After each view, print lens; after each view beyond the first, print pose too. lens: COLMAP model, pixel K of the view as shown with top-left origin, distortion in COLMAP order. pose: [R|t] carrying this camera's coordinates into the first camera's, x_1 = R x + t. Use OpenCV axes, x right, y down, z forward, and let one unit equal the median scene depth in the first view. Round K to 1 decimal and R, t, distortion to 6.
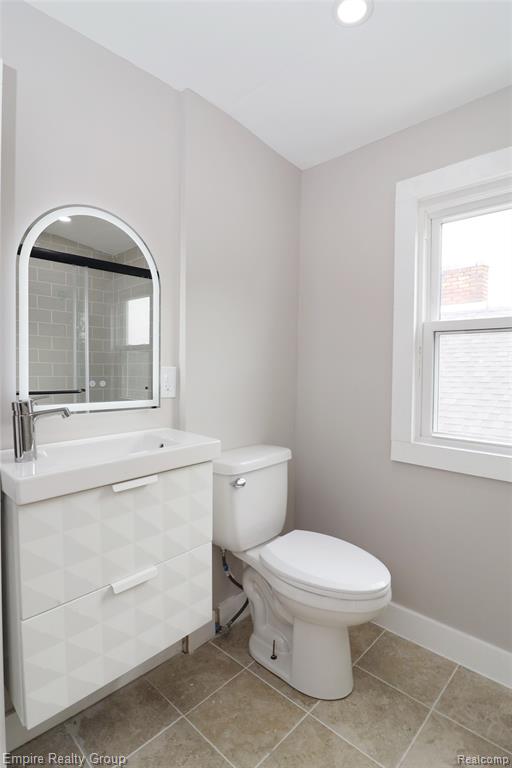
lens RADIAL K [[391.7, 0, 249.9], [0, 391.7, 383.3], [0, 0, 1]] dist [-0.023358, -0.002421]
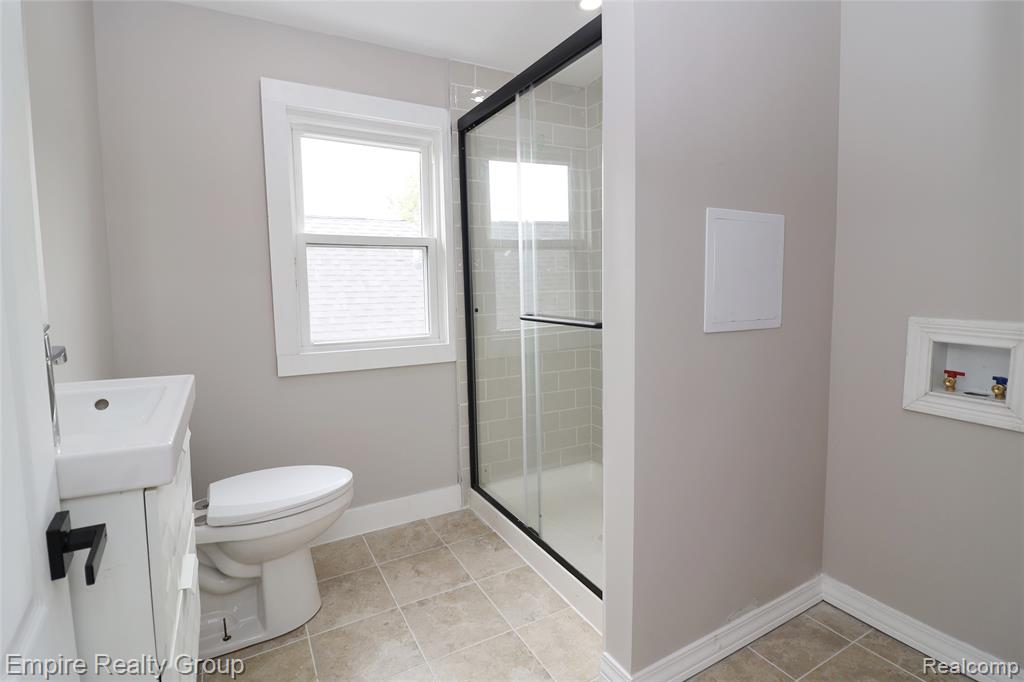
lens RADIAL K [[499.3, 0, 516.1], [0, 499.3, 335.5], [0, 0, 1]] dist [-0.018963, -0.001074]
pose [[0.269312, -0.109413, 0.956817, -0.754144], [0.053902, 0.993680, 0.098457, 0.011241], [-0.961543, 0.025058, 0.273508, 0.130796]]
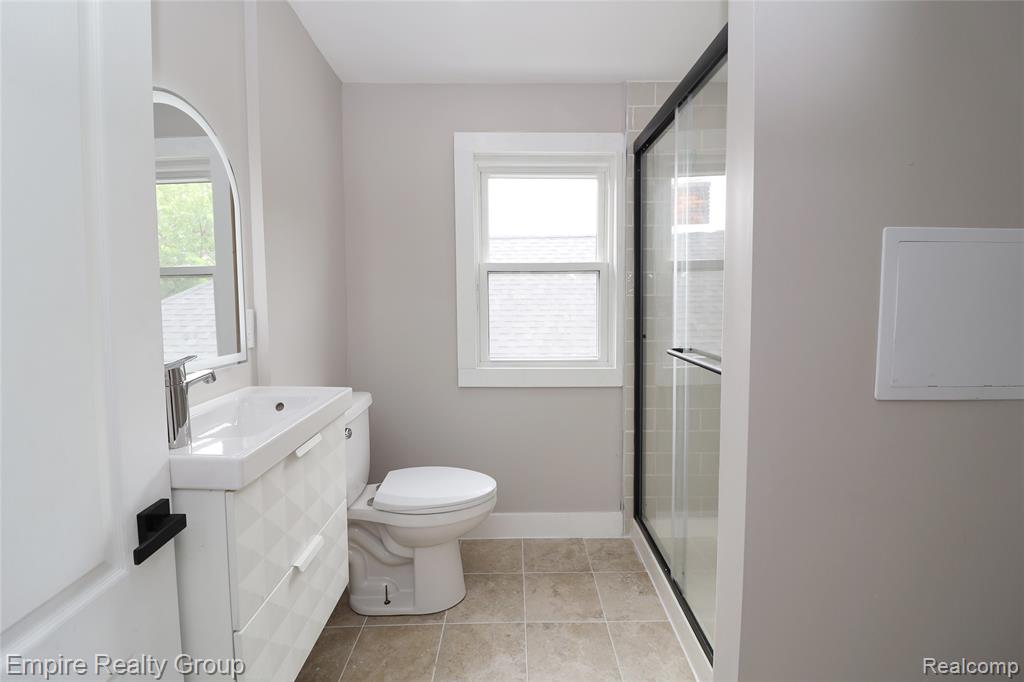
lens RADIAL K [[469.2, 0, 514.3], [0, 469.2, 334.5], [0, 0, 1]] dist [-0.009587, -0.003457]
pose [[0.708256, -0.071716, 0.702303, -0.538795], [0.040533, 0.997317, 0.060965, -0.031132], [-0.704791, -0.014712, 0.709263, -0.064505]]
